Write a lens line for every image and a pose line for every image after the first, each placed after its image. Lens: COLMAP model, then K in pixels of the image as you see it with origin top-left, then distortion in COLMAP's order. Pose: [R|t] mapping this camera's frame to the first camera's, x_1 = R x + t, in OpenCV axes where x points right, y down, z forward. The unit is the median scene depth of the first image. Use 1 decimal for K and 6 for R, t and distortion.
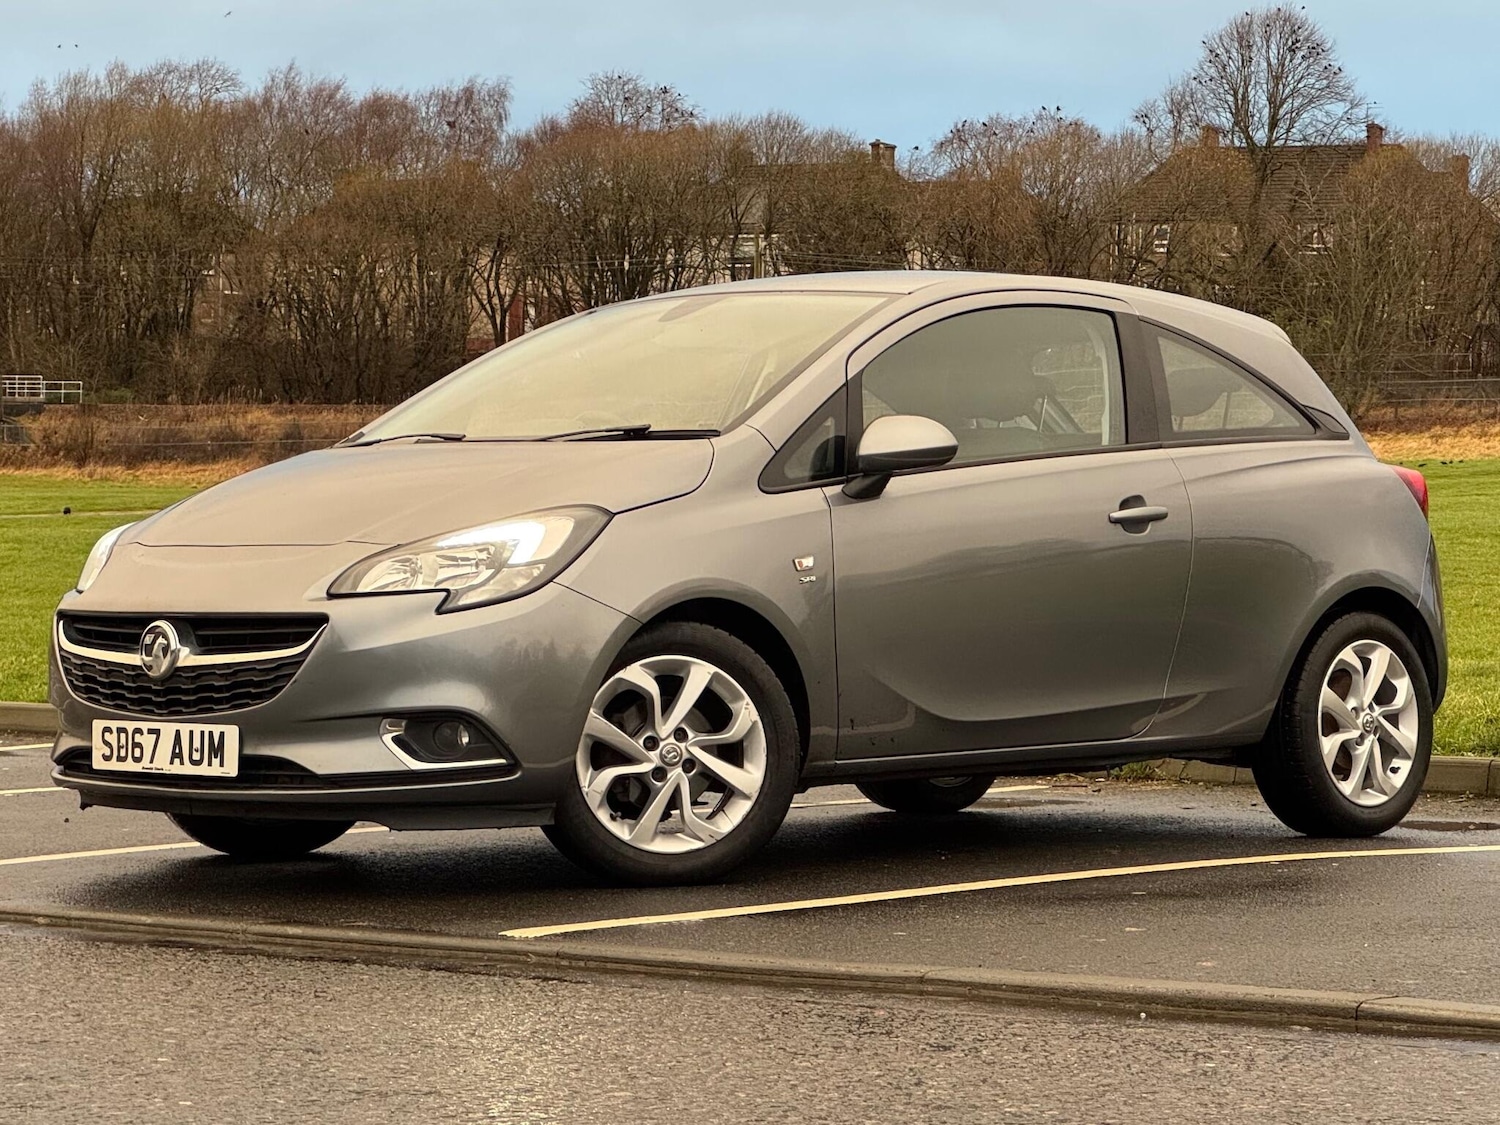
lens RADIAL K [[4694.5, 0, 750.0], [0, 4694.5, 562.5], [0, 0, 1]] dist [-0.472793, 12.556521]
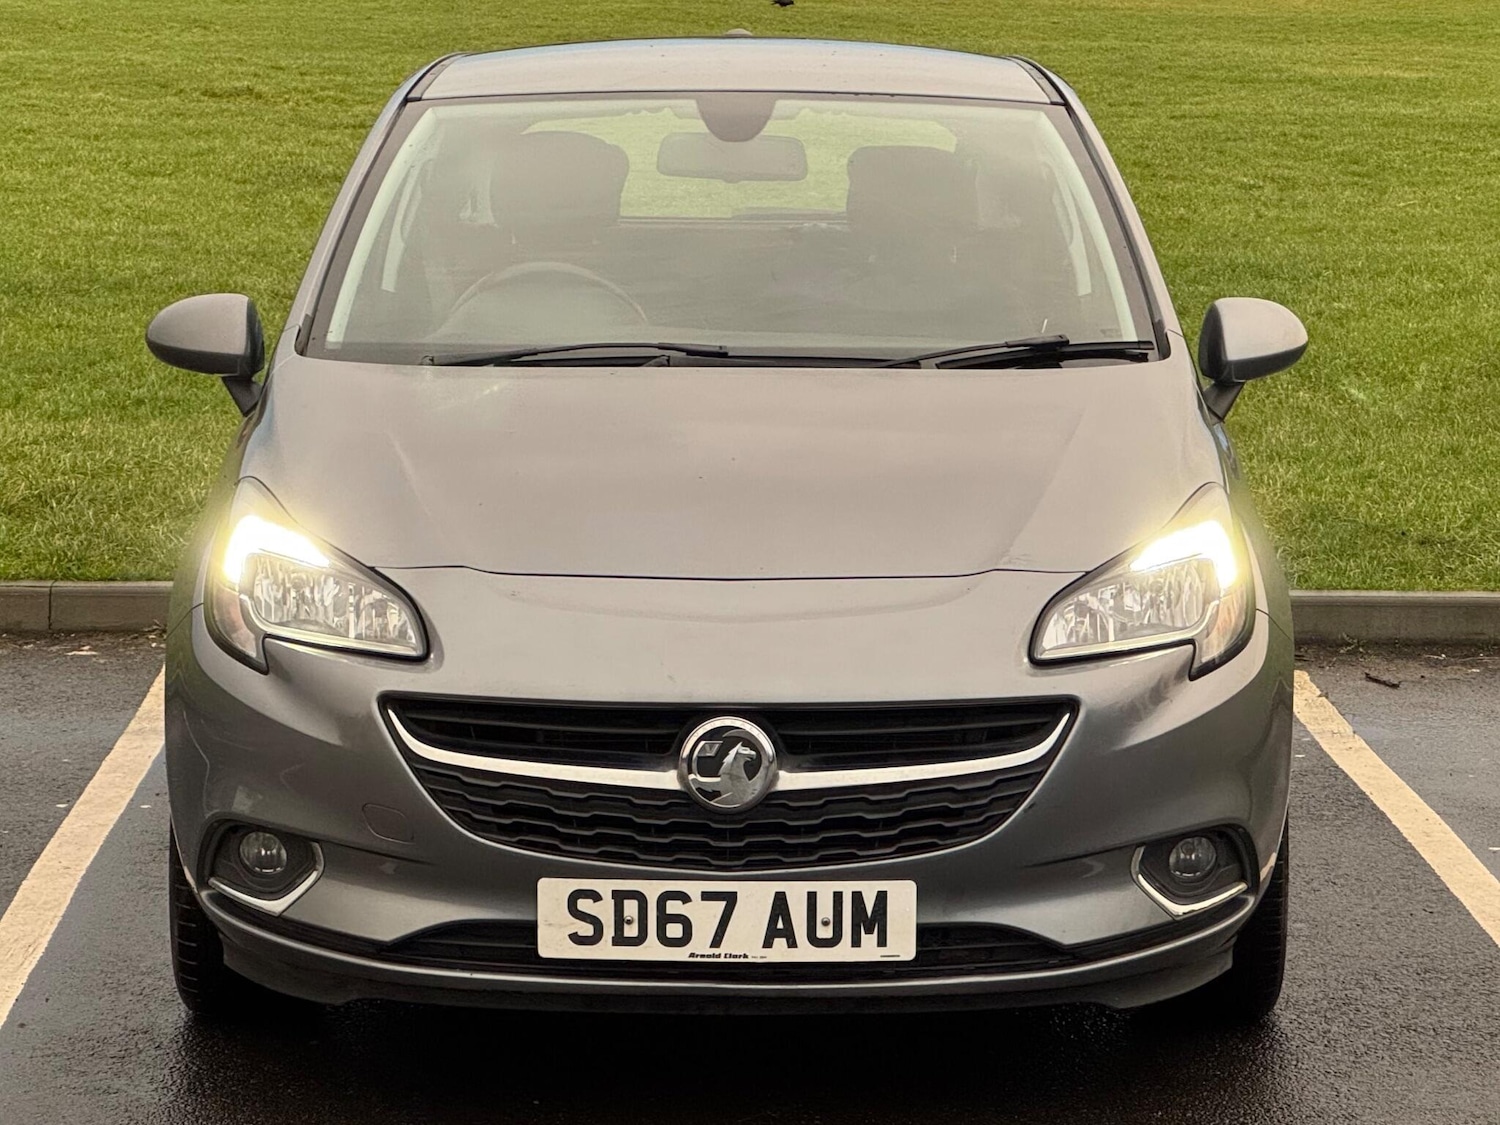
lens RADIAL K [[4694.5, 0, 750.0], [0, 4694.5, 562.5], [0, 0, 1]] dist [-0.472793, 12.556521]
pose [[0.716855, -0.085188, 0.691998, -0.549881], [-0.003778, 0.992019, 0.126036, -0.085599], [-0.697212, -0.092964, 0.710812, 0.563859]]
